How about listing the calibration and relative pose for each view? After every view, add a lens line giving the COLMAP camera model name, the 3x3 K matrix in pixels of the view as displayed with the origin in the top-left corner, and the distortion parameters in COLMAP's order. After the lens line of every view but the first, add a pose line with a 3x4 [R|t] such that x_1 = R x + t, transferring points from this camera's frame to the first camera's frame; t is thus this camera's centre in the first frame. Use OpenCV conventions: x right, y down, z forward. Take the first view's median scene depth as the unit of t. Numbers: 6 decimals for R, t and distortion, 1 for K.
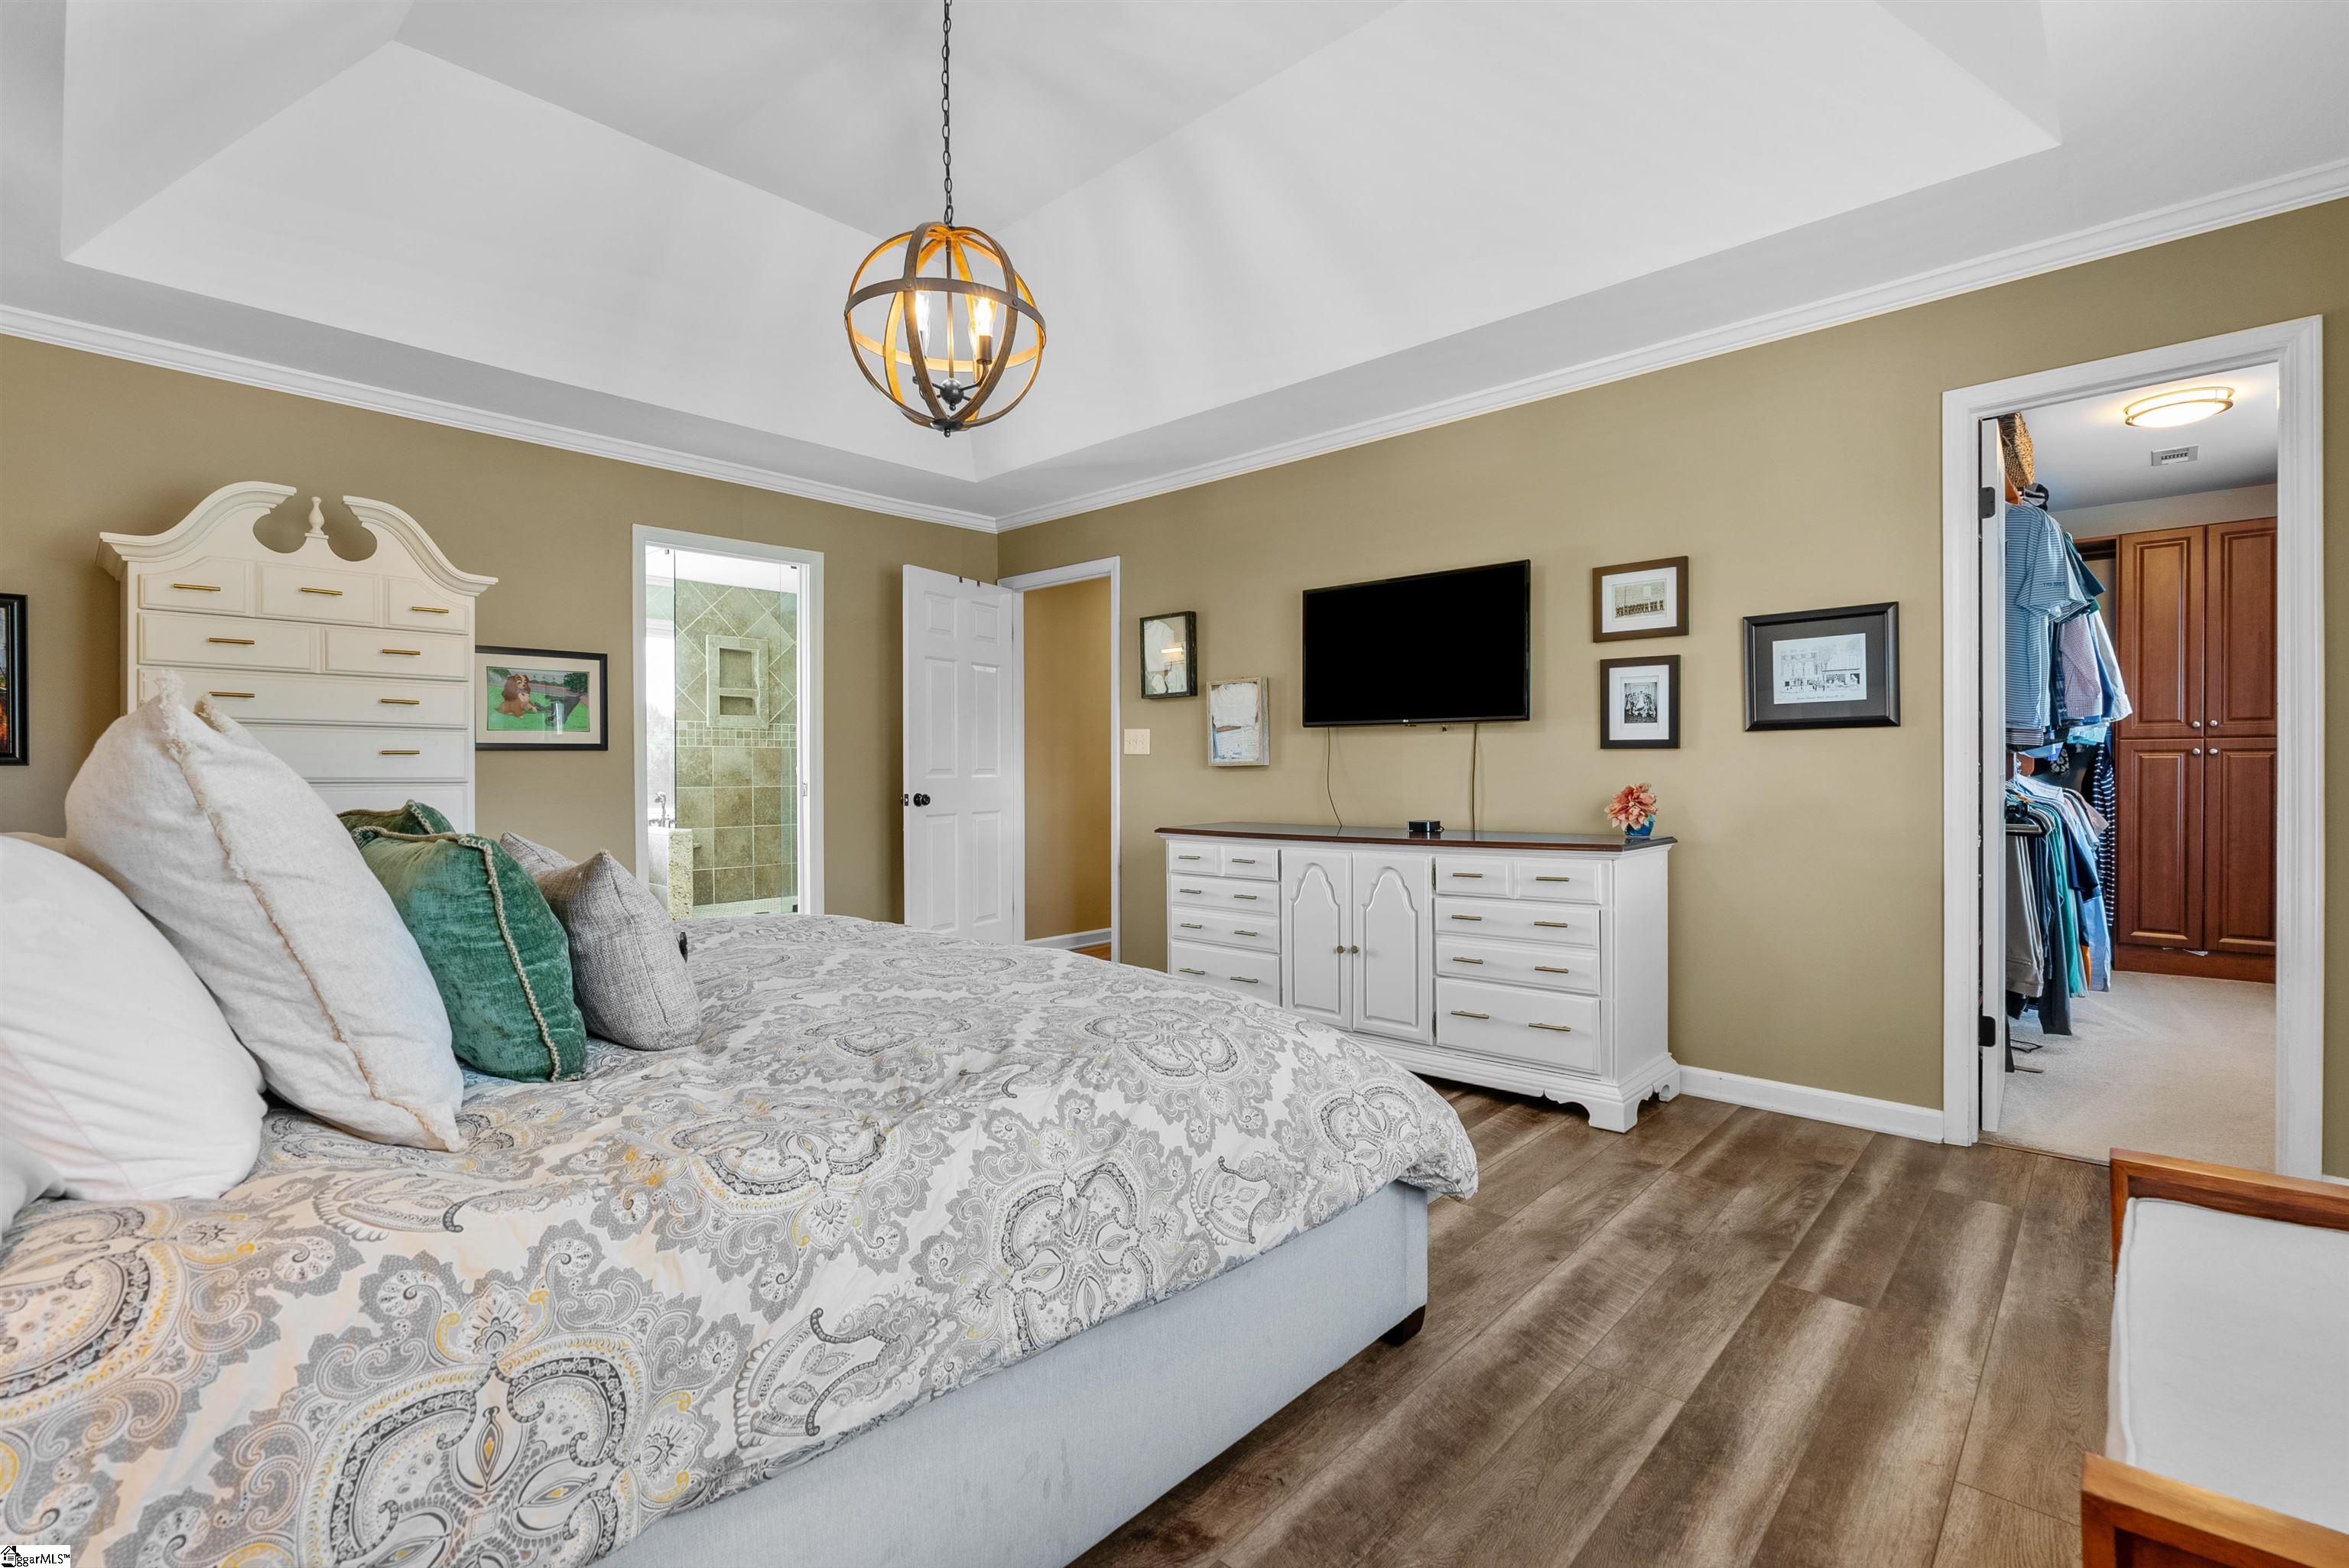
lens RADIAL K [[1063.7, 0, 1177.7], [0, 1063.7, 773.1], [0, 0, 1]] dist [-0.004716, 0.000656]
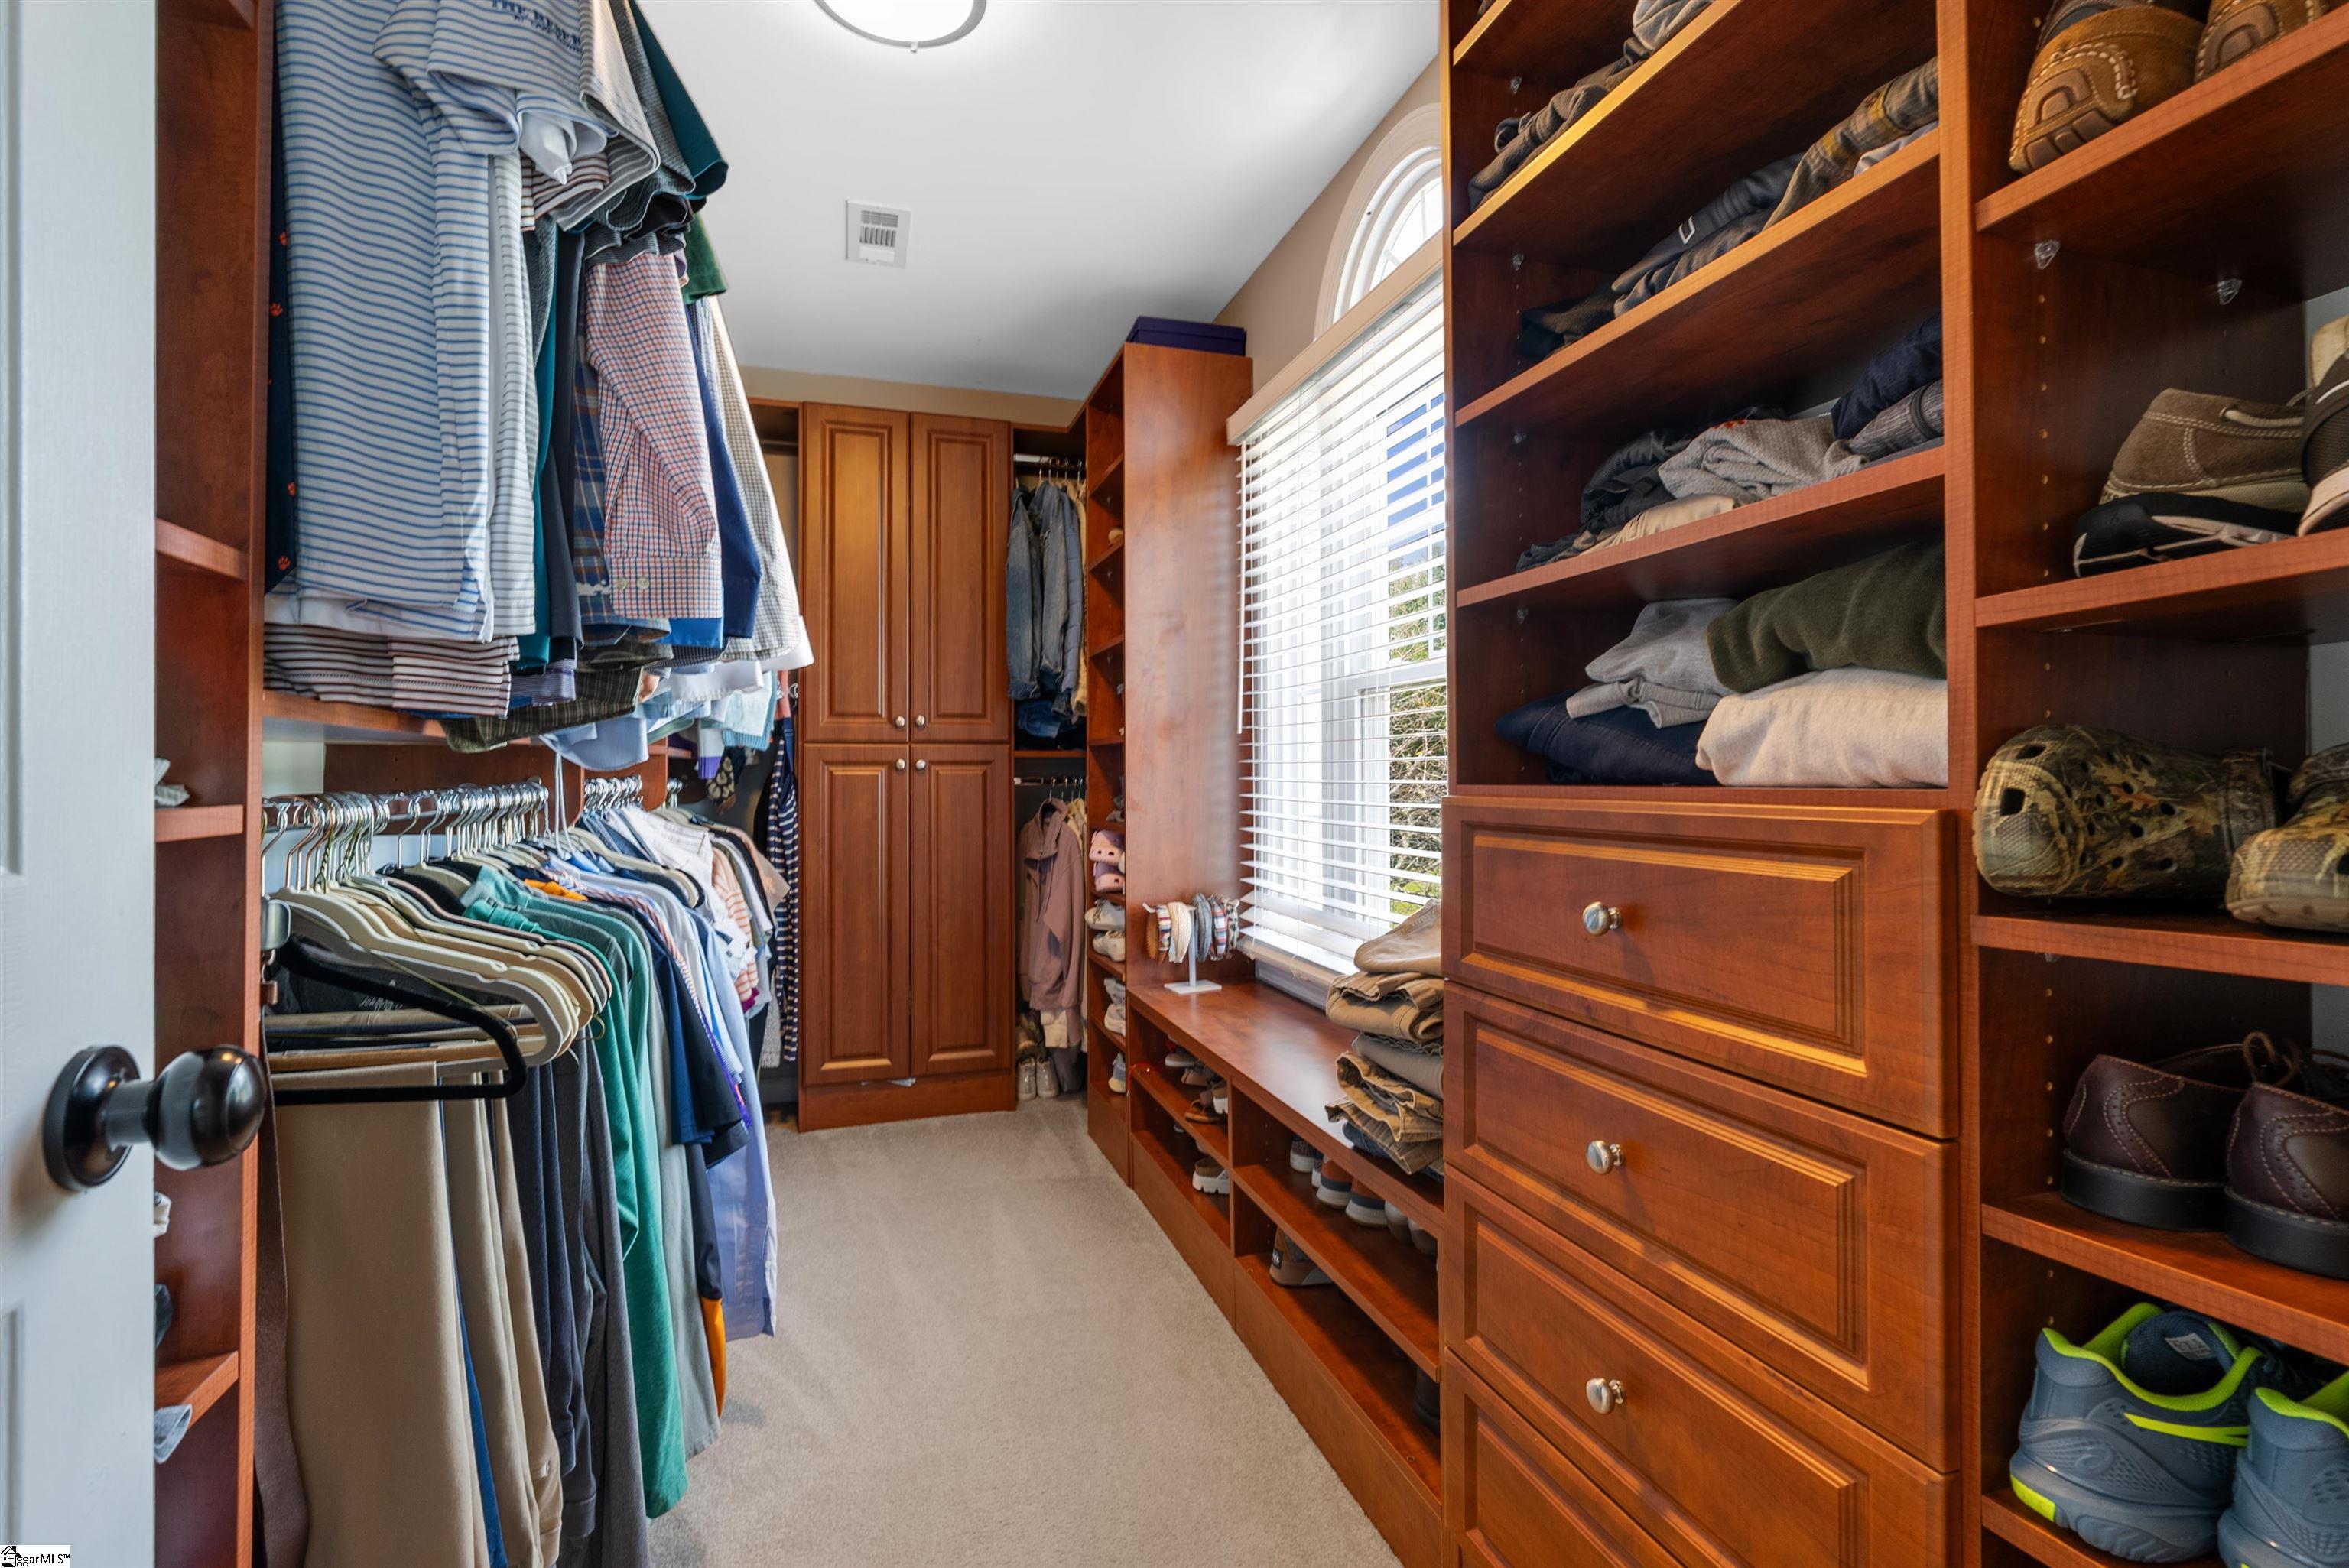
lens RADIAL K [[1063.7, 0, 1177.7], [0, 1063.7, 773.1], [0, 0, 1]] dist [-0.004716, 0.000656]
pose [[0.497572, 0.007298, 0.867392, 0.489789], [0.006798, 0.999901, -0.012312, -0.006139], [-0.867396, 0.012022, 0.497473, 0.537450]]
